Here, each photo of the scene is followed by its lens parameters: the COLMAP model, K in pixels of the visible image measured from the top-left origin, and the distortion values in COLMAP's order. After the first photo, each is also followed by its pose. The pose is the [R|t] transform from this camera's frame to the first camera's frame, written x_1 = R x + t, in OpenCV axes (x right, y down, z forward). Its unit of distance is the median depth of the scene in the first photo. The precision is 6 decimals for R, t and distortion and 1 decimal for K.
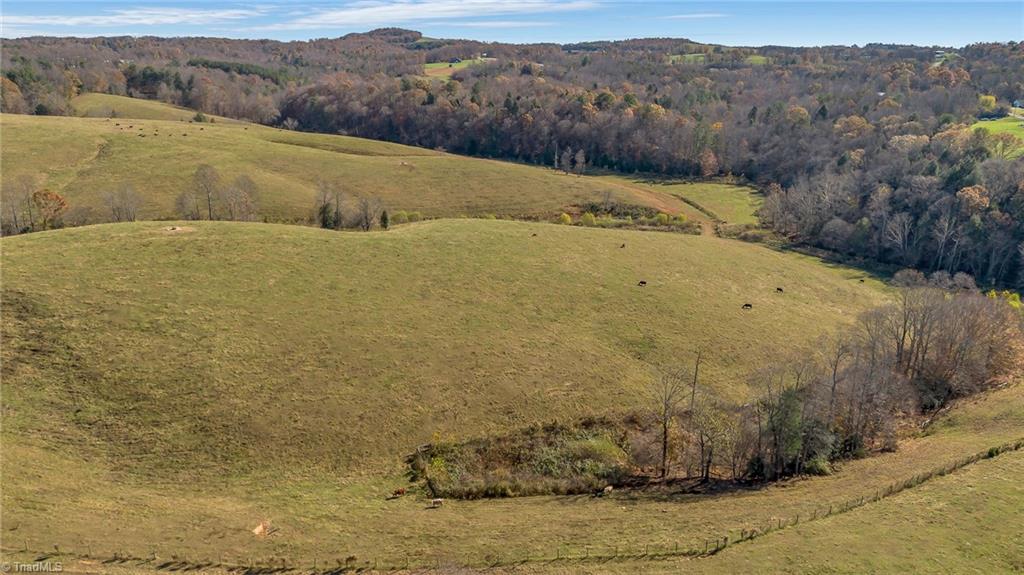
lens RADIAL K [[728.2, 0, 508.6], [0, 728.2, 286.2], [0, 0, 1]] dist [0.084306, -0.077729]
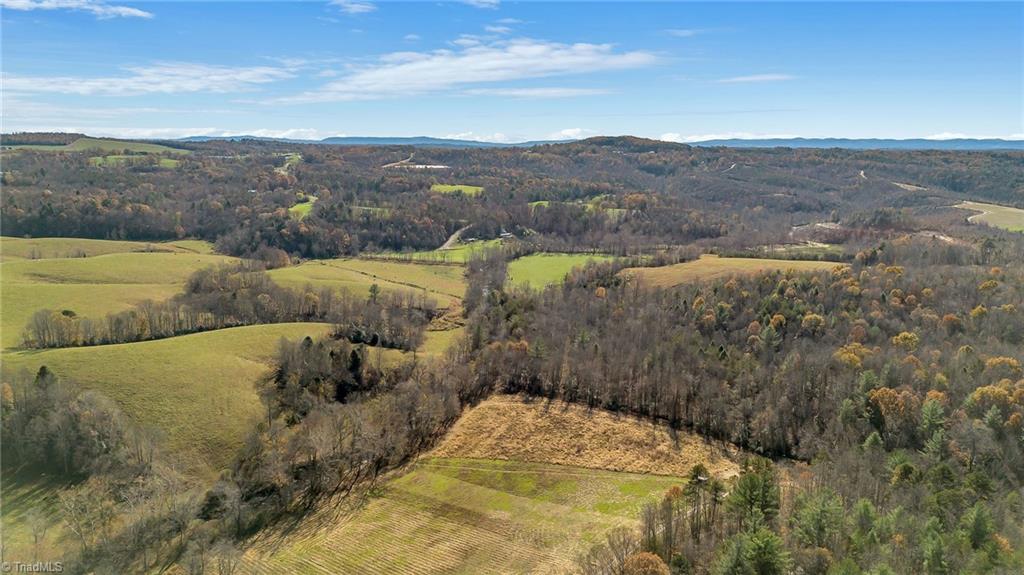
lens RADIAL K [[728.2, 0, 508.6], [0, 728.2, 286.2], [0, 0, 1]] dist [0.084306, -0.077729]
pose [[0.717587, -0.138101, 0.682640, -0.577093], [0.206297, 0.978306, -0.018944, 0.245054], [-0.665214, 0.154420, 0.730510, -1.270523]]
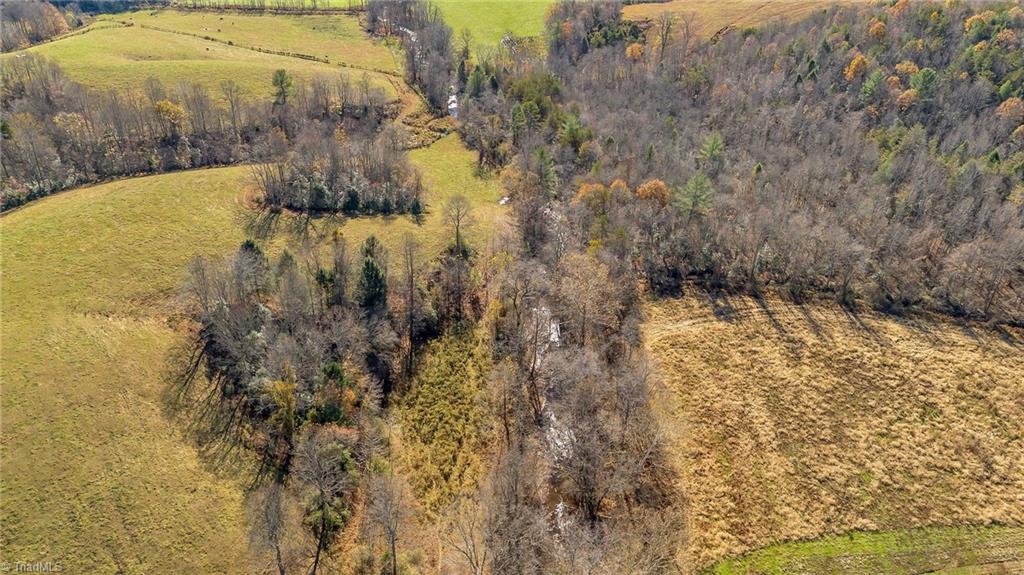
lens RADIAL K [[740.9, 0, 511.5], [0, 740.9, 284.6], [0, 0, 1]] dist [0.085652, -0.083709]
pose [[0.509206, -0.444688, 0.736859, -0.357400], [0.258437, 0.895664, 0.361934, 0.146774], [-0.820926, 0.006132, 0.571002, -0.732131]]
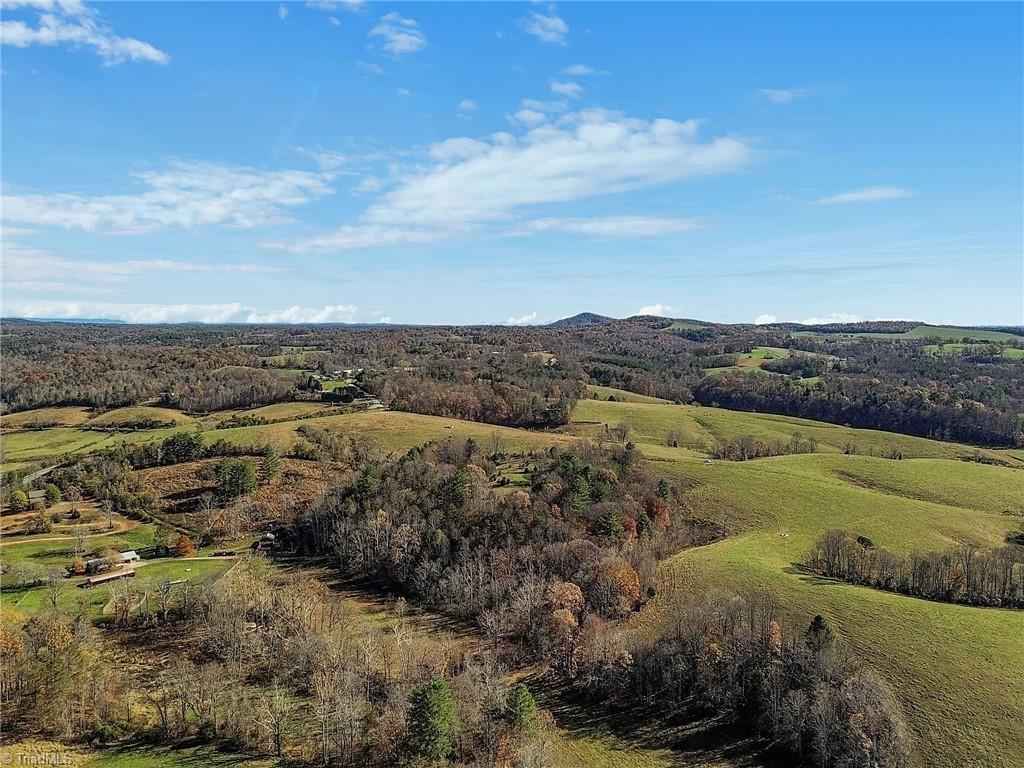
lens RADIAL K [[719.9, 0, 510.2], [0, 719.9, 378.2], [0, 0, 1]] dist [0.074974, -0.066230]
pose [[0.968109, 0.014450, -0.250113, -0.504448], [-0.070669, 0.973544, -0.217296, 0.169604], [0.240356, 0.228041, 0.943518, -1.035256]]
